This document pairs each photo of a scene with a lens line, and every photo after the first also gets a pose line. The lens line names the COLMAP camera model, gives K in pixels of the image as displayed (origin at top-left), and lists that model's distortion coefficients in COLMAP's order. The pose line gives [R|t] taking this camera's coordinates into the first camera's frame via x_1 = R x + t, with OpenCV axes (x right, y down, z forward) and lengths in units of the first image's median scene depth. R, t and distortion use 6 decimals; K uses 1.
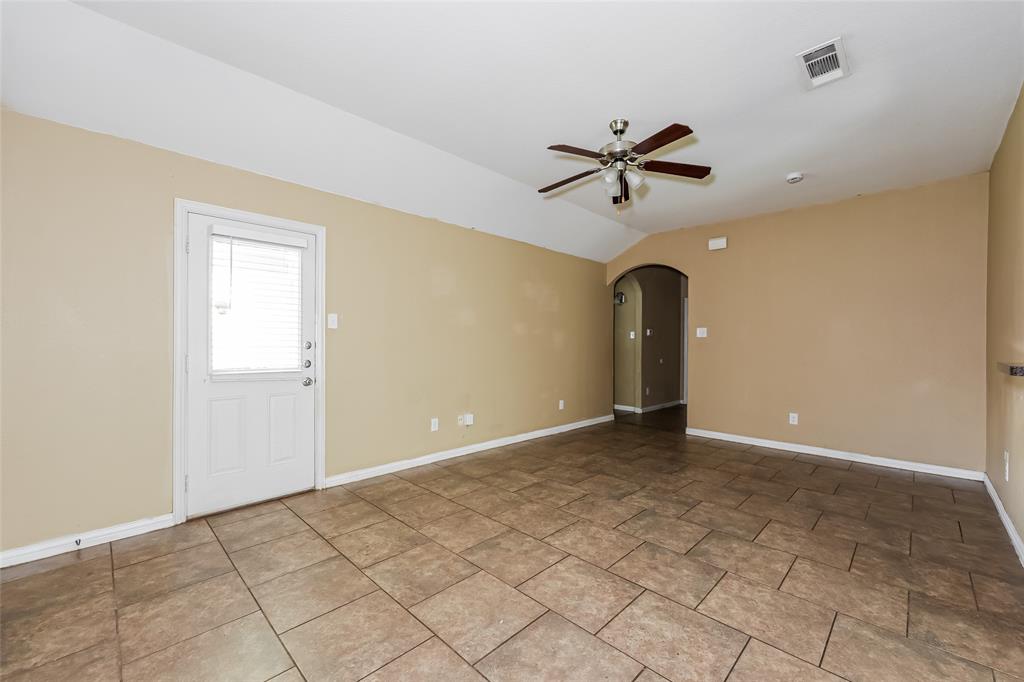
lens RADIAL K [[417.9, 0, 515.5], [0, 417.9, 345.5], [0, 0, 1]] dist [0.001823, 0.000320]
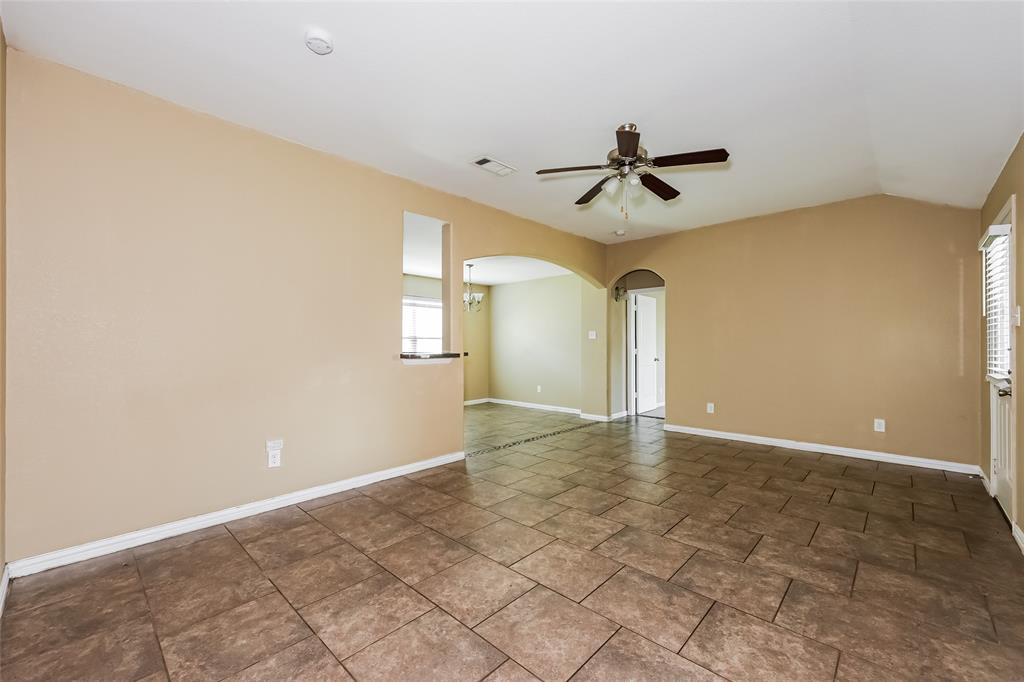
lens RADIAL K [[417.9, 0, 515.5], [0, 417.9, 345.5], [0, 0, 1]] dist [0.001823, 0.000320]
pose [[-0.999753, -0.003228, -0.021986, 0.526057], [-0.003319, 0.999986, 0.004111, -0.005479], [0.021972, 0.004183, -0.999750, 1.961817]]
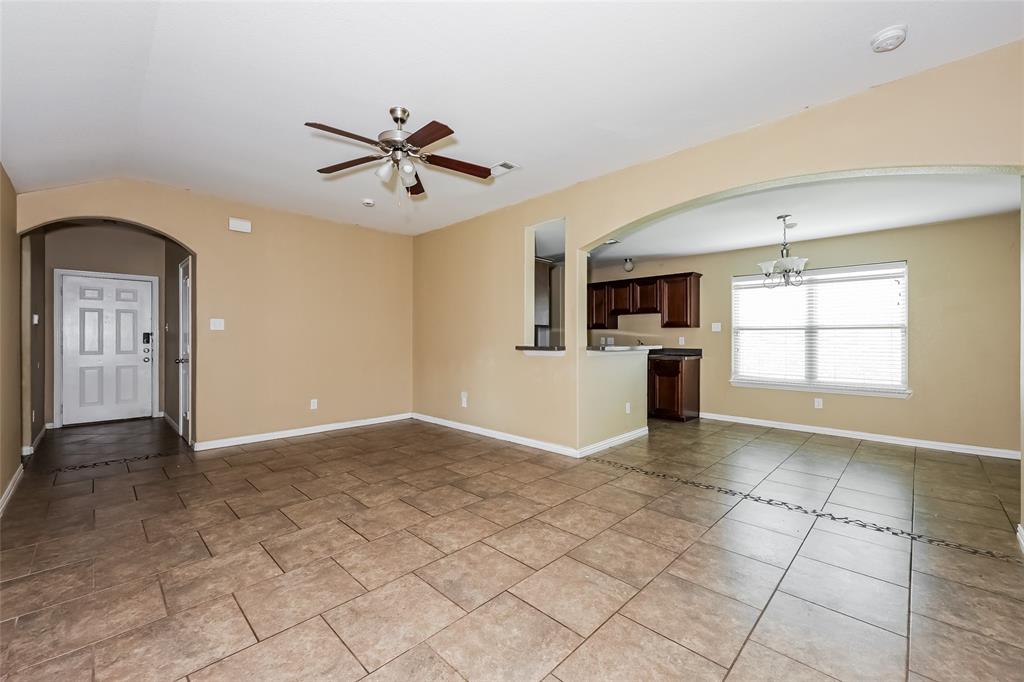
lens RADIAL K [[408.2, 0, 511.7], [0, 408.2, 337.4], [0, 0, 1]] dist [0.000715, 0.000149]
pose [[0.001584, -0.002439, 0.999996, -0.705376], [0.005391, 0.999983, 0.002431, -0.013477], [-0.999984, 0.005387, 0.001597, 0.716251]]
